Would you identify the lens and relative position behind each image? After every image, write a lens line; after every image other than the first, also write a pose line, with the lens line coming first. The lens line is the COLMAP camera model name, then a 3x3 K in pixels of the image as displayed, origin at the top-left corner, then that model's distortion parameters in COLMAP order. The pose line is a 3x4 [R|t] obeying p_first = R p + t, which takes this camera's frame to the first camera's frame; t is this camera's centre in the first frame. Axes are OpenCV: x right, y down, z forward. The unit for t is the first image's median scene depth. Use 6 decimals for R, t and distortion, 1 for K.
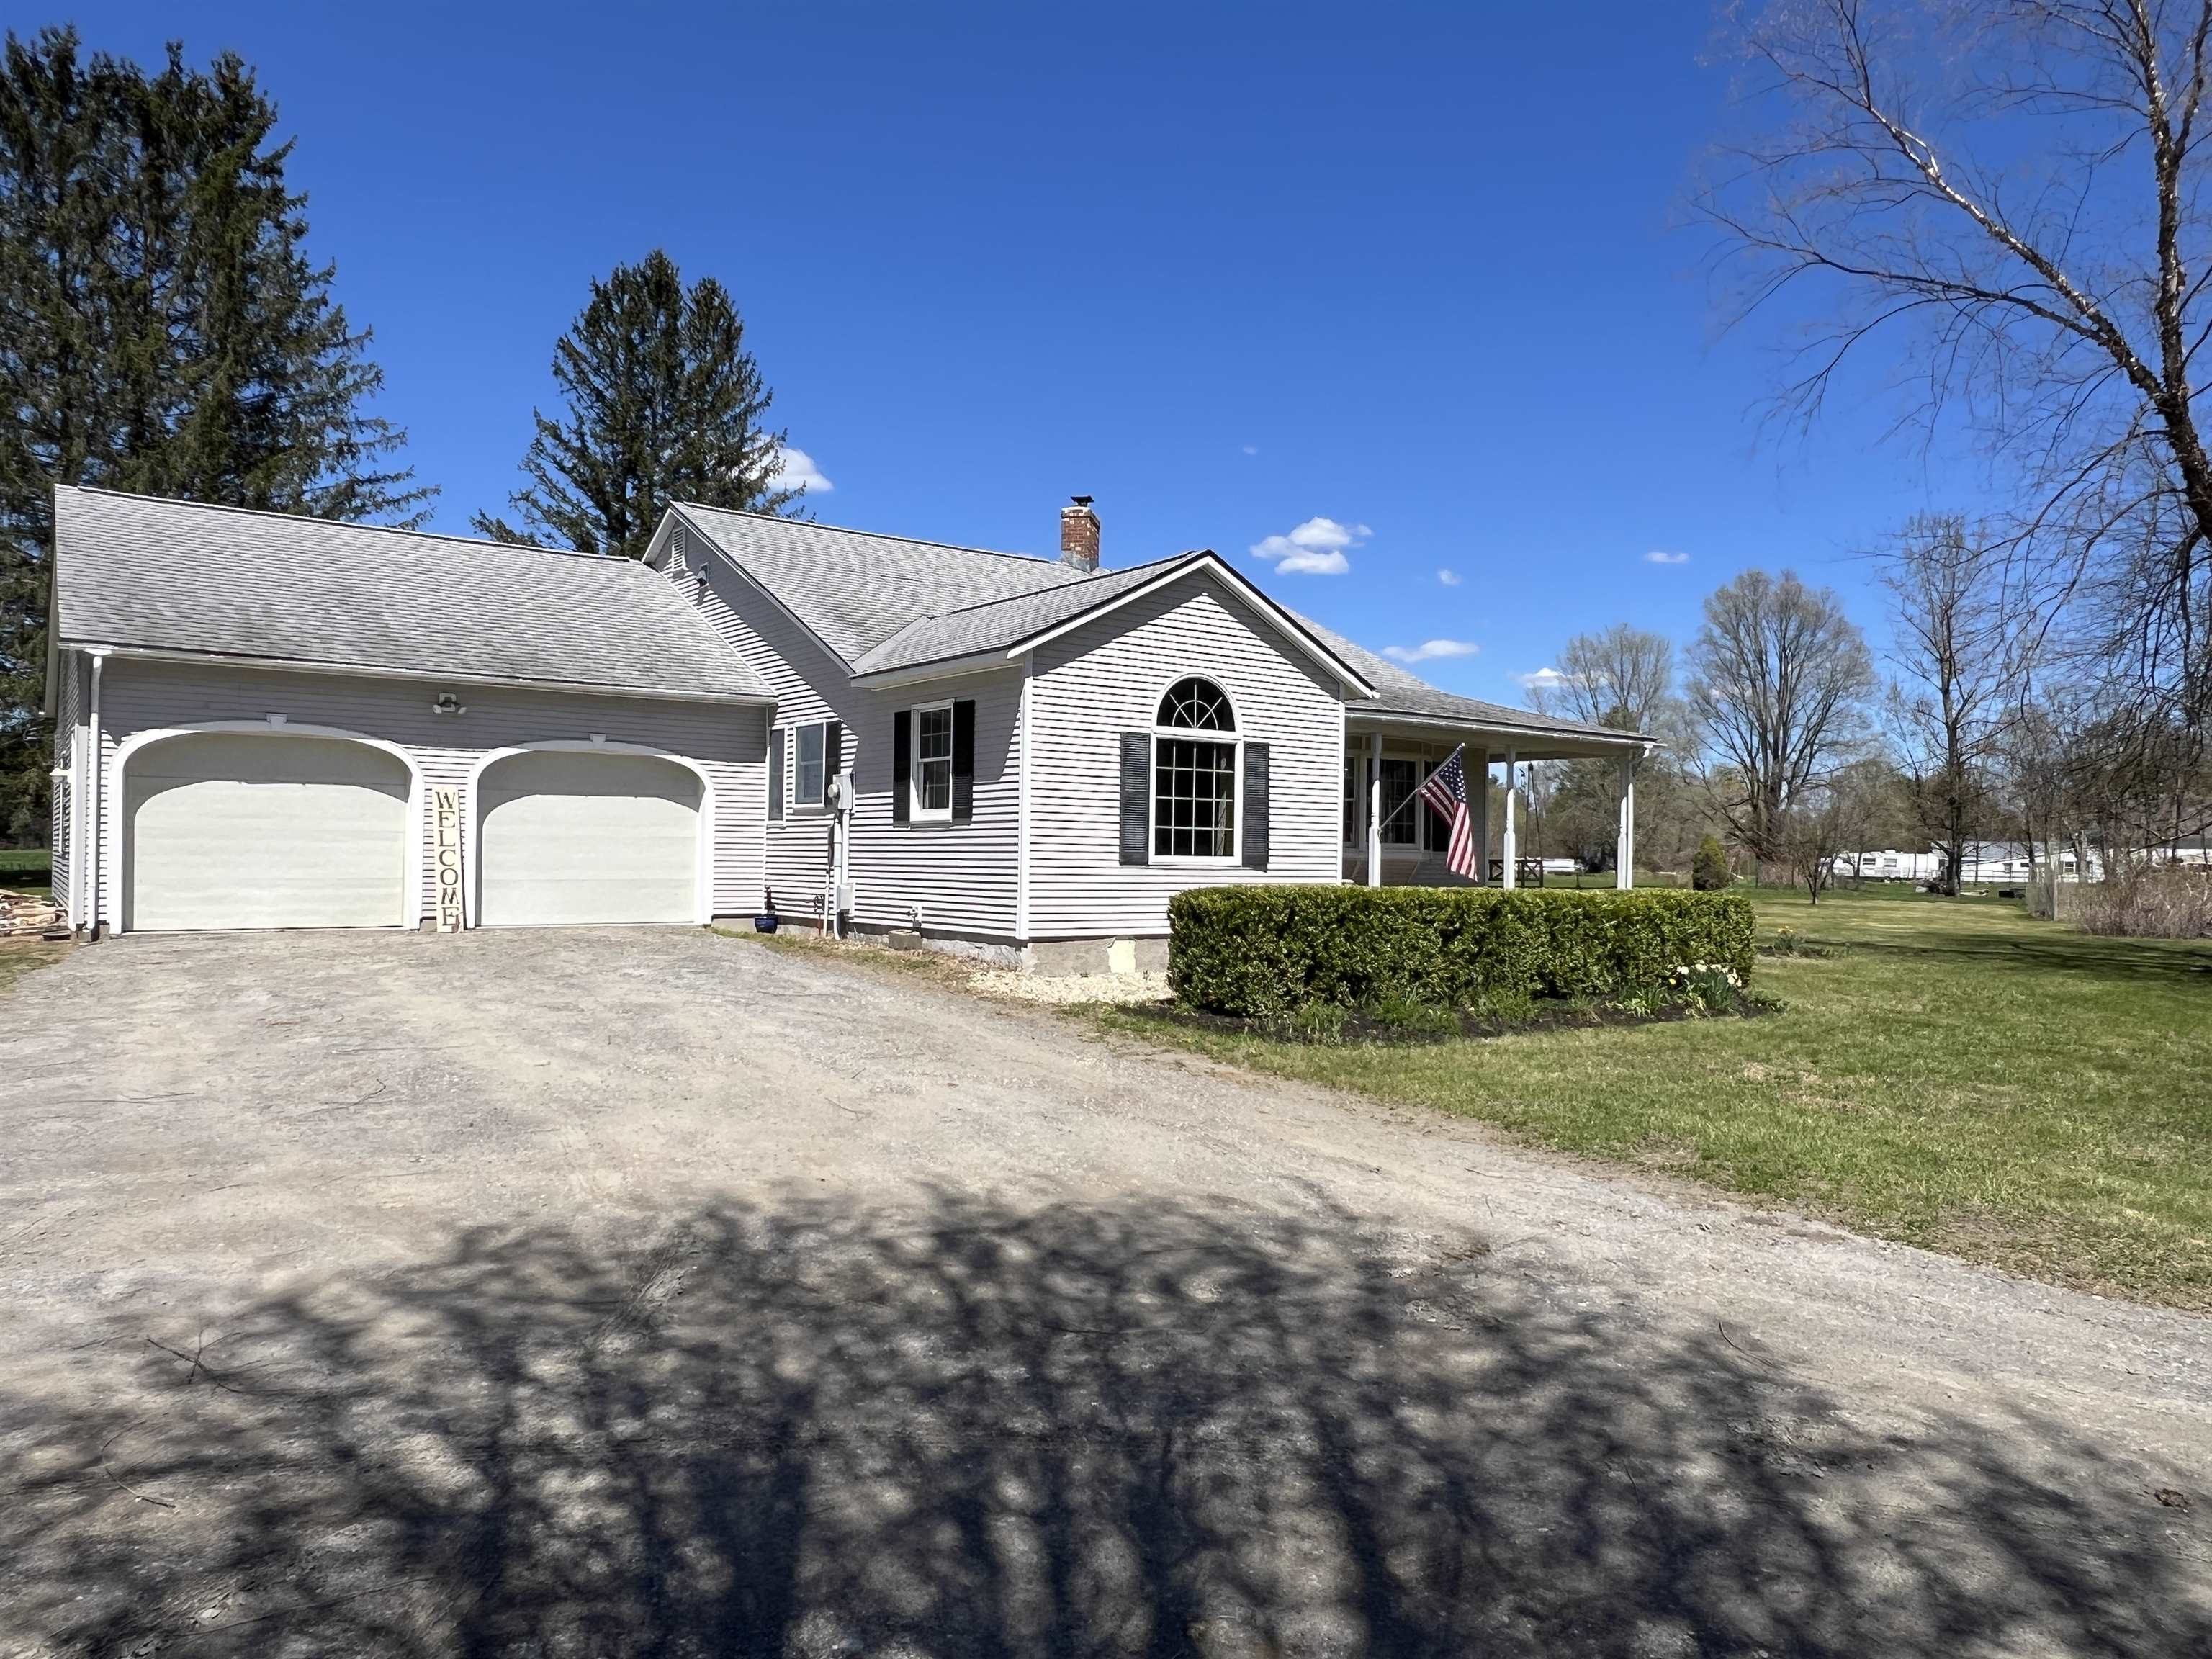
lens RADIAL K [[1488.3, 0, 1097.8], [0, 1488.3, 834.9], [0, 0, 1]] dist [0.000421, 0.003936]
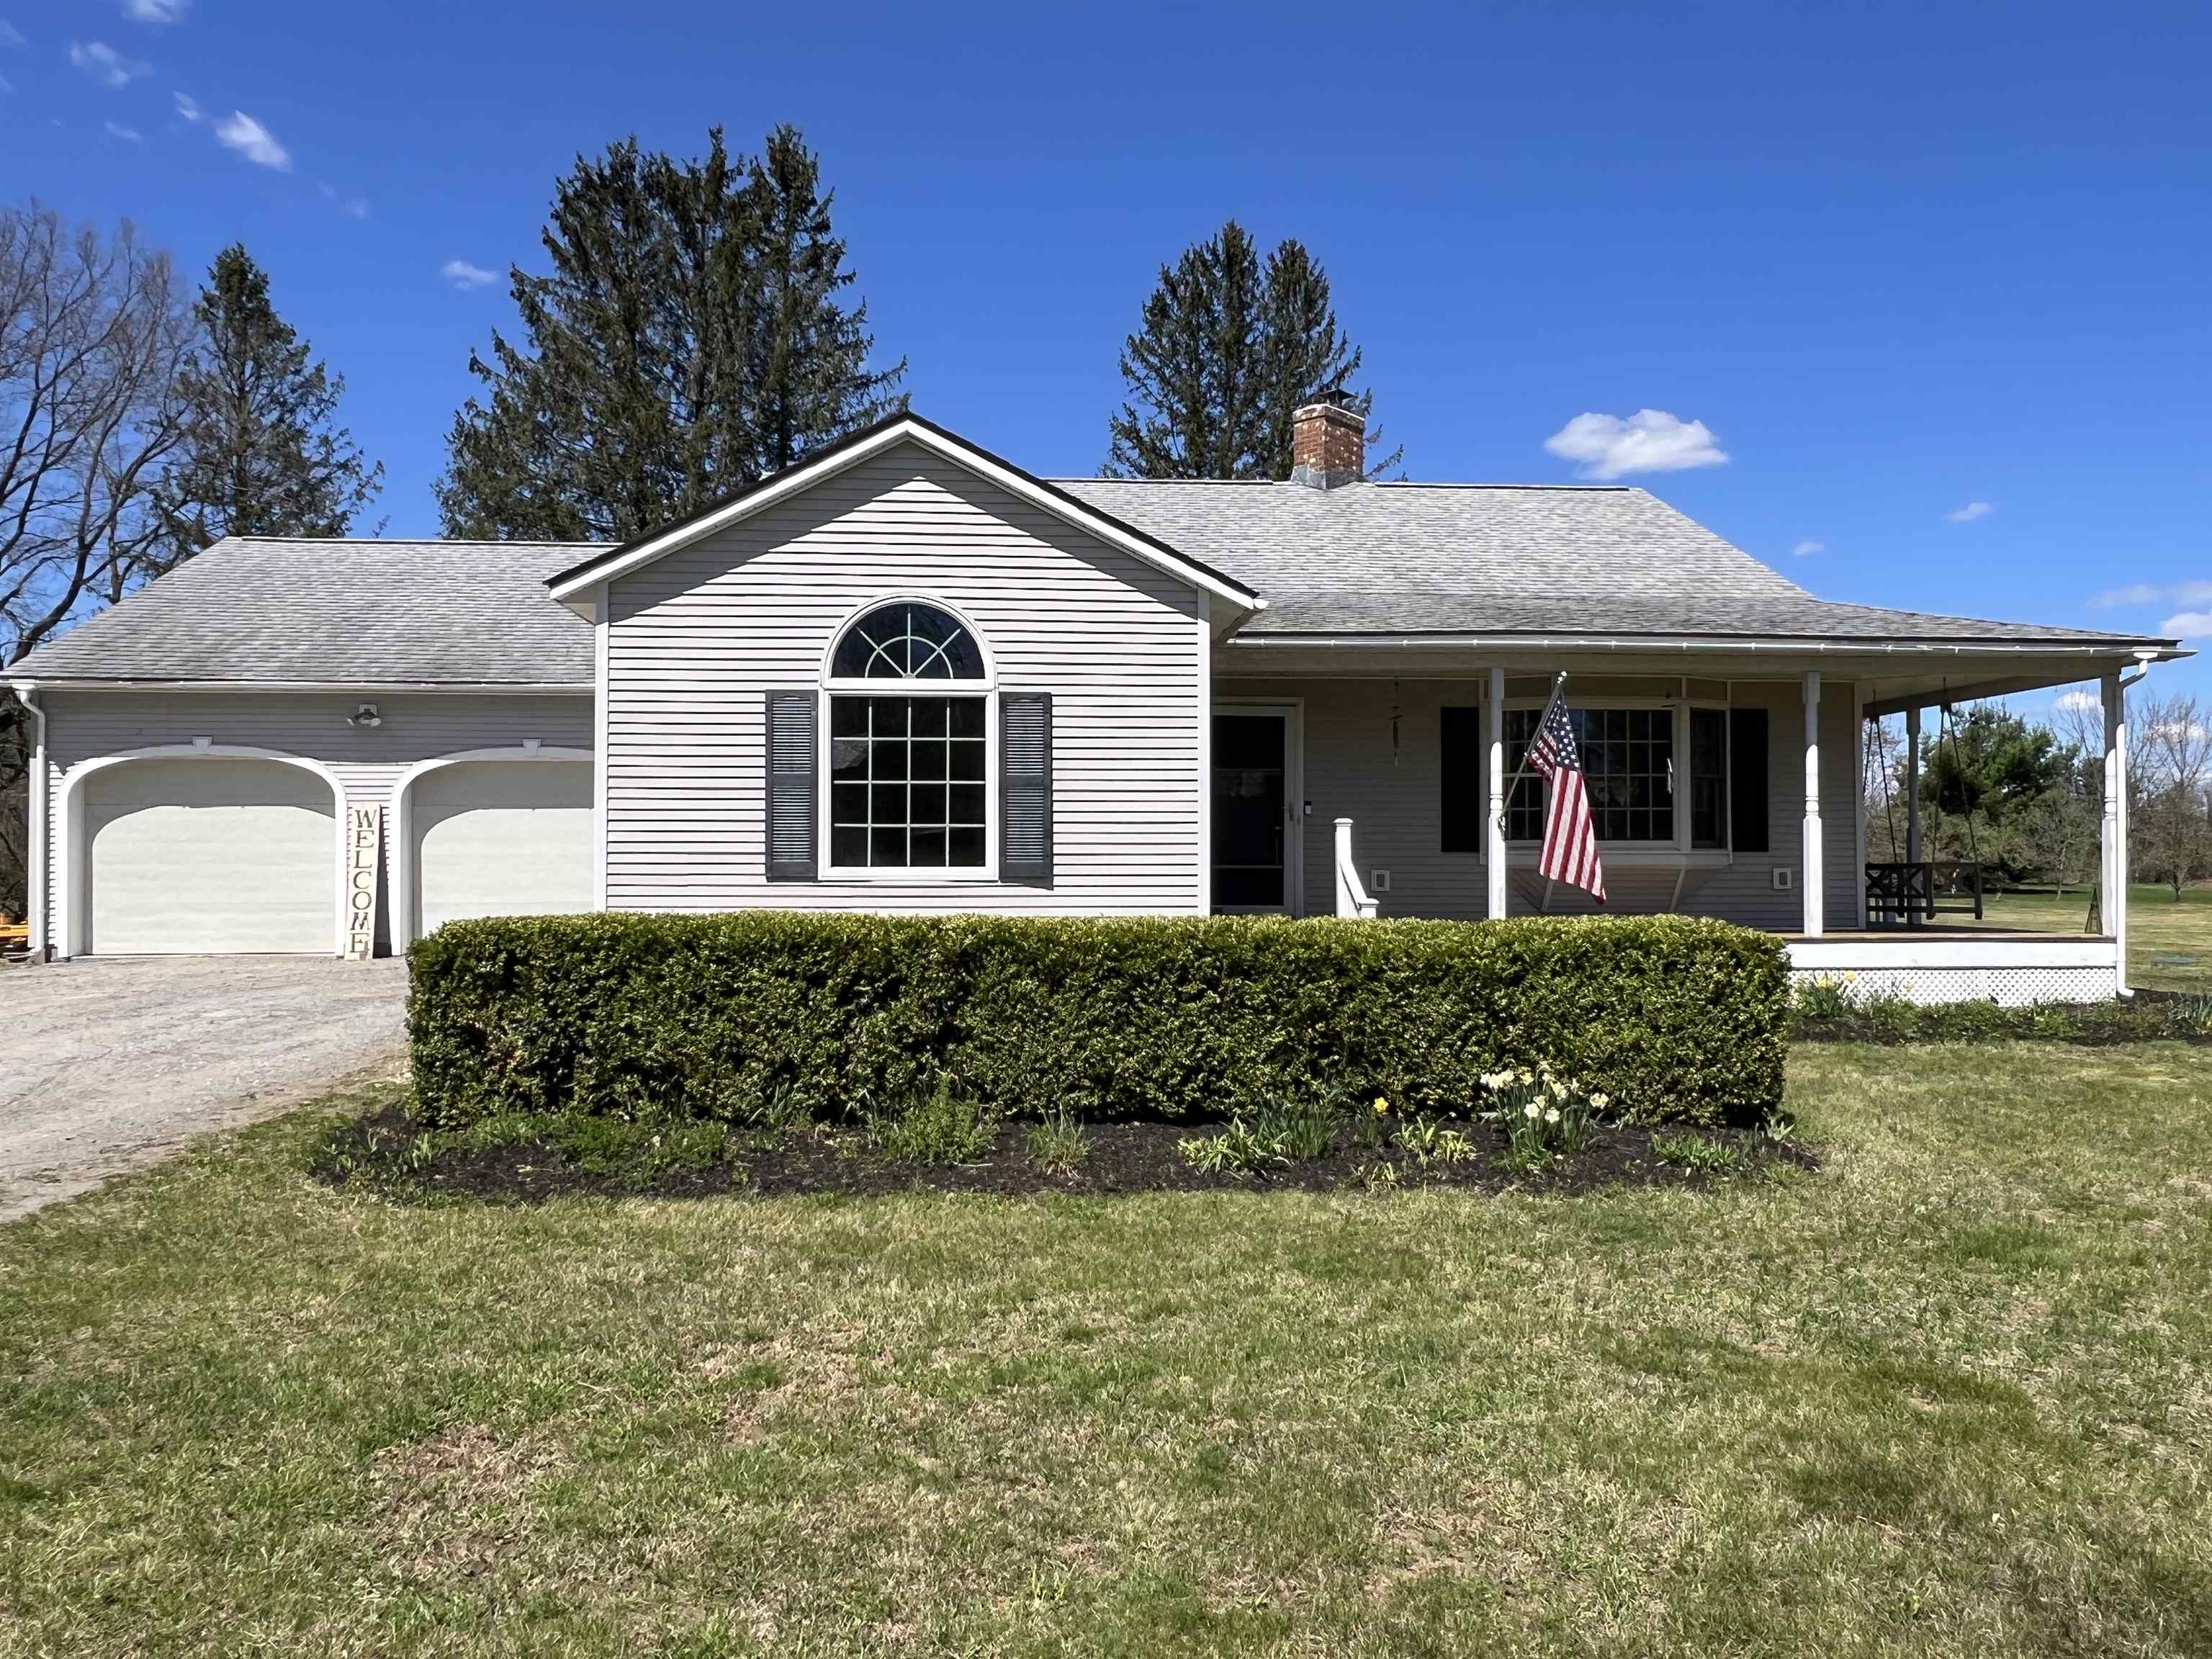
lens RADIAL K [[1561.5, 0, 1106.0], [0, 1561.5, 841.9], [0, 0, 1]] dist [0.002644, 0.003326]
pose [[0.849757, -0.023187, -0.526665, 0.511791], [0.021472, 0.999726, -0.009370, 0.011504], [0.526738, -0.003346, 0.850021, 0.441404]]
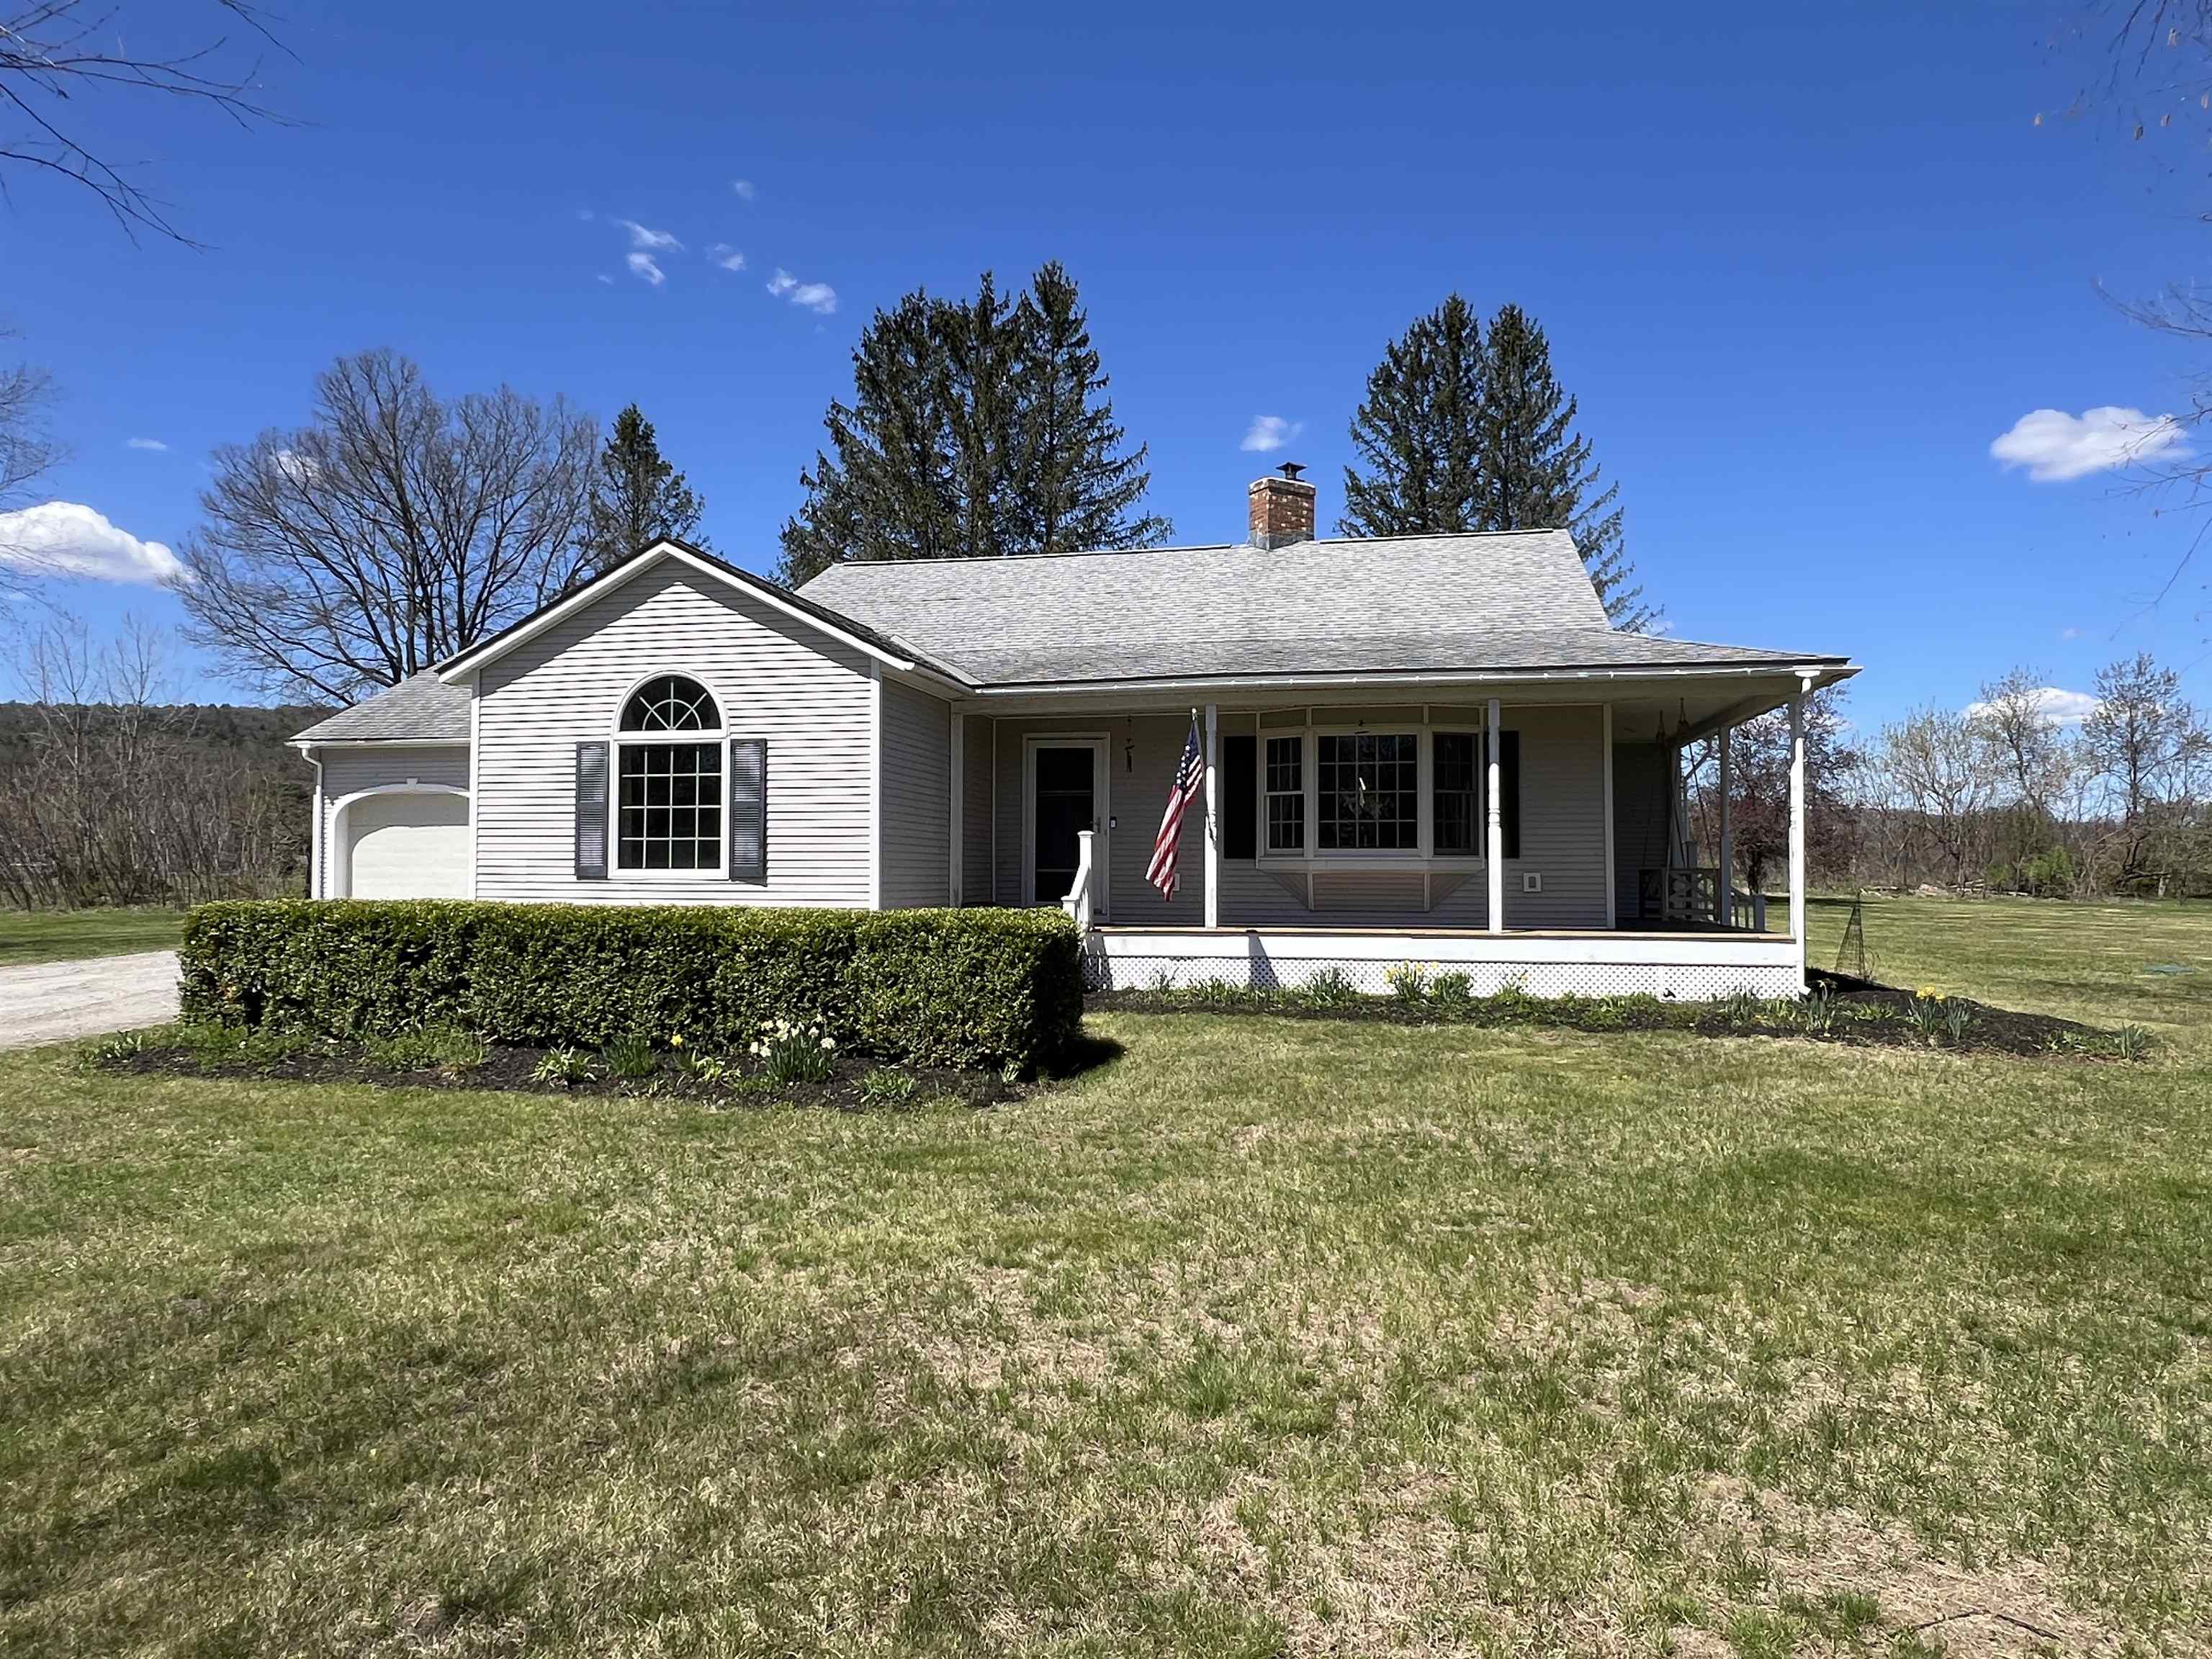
lens RADIAL K [[1380.2, 0, 1112.3], [0, 1380.2, 828.7], [0, 0, 1]] dist [0.000087, -0.000140]
pose [[0.668224, -0.036292, -0.743074, 0.875924], [0.019639, 0.999322, -0.031146, 0.021097], [0.743701, 0.006220, 0.668484, 0.629641]]
